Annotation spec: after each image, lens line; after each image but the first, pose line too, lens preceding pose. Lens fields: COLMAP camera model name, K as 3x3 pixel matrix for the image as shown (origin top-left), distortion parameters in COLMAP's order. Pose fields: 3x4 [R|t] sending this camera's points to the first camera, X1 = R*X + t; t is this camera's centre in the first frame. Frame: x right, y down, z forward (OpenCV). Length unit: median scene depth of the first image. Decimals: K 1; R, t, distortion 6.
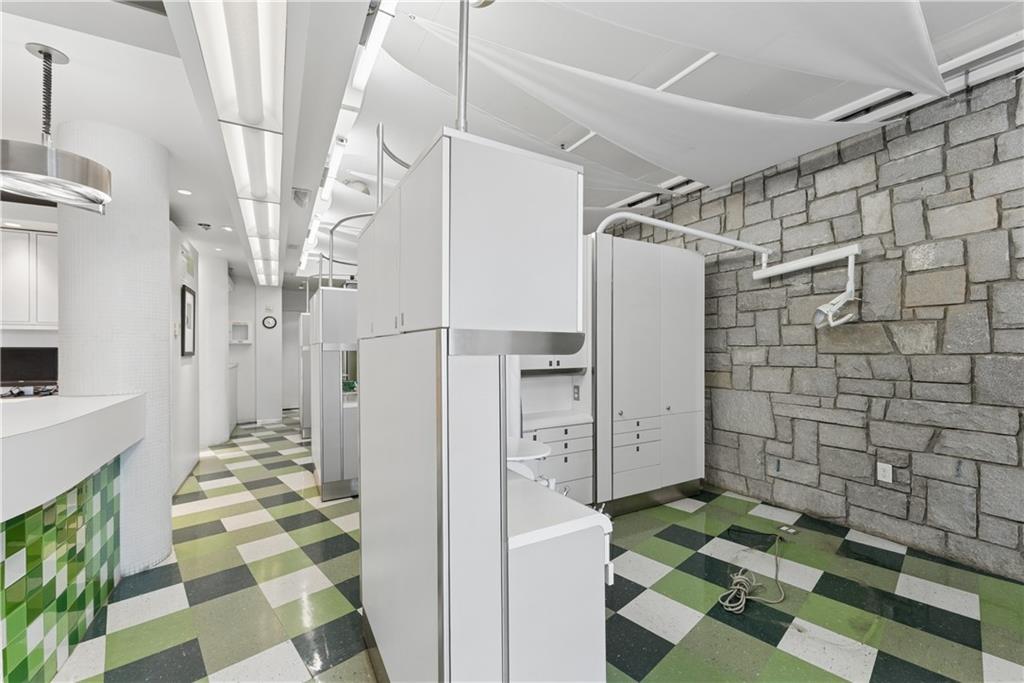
lens RADIAL K [[419.4, 0, 510.3], [0, 419.4, 343.1], [0, 0, 1]] dist [0.000076, -0.000327]
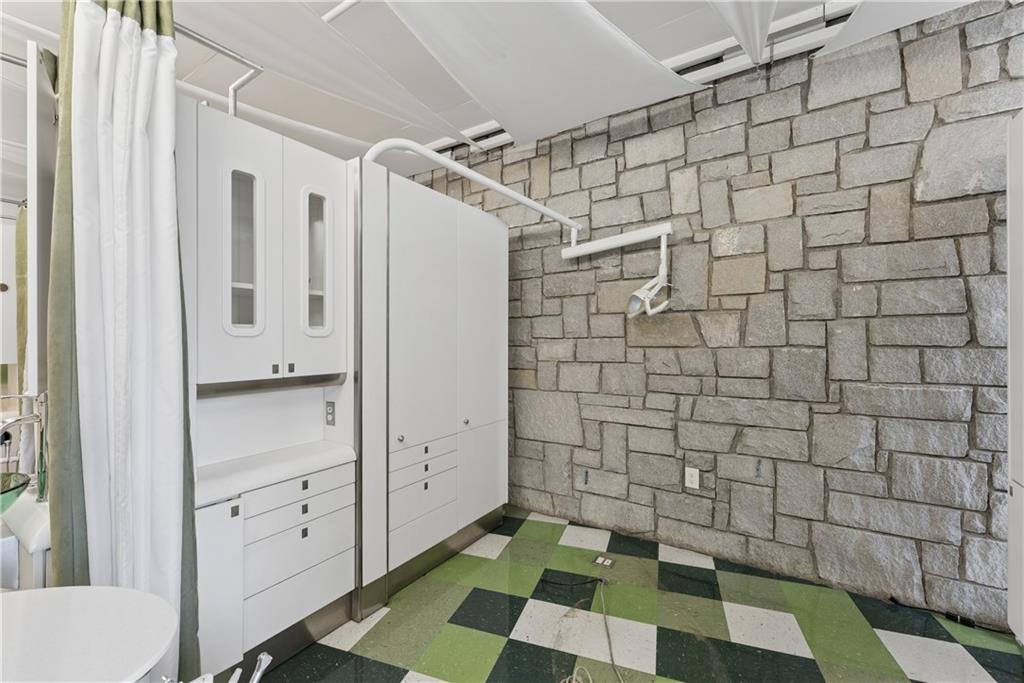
lens RADIAL K [[423.3, 0, 512.0], [0, 423.3, 341.5], [0, 0, 1]] dist [-0.000105, -0.000043]
pose [[0.884260, -0.003480, 0.466982, 0.111949], [-0.003104, 0.999906, 0.013330, 0.002643], [-0.466984, -0.013237, 0.884167, 0.343836]]
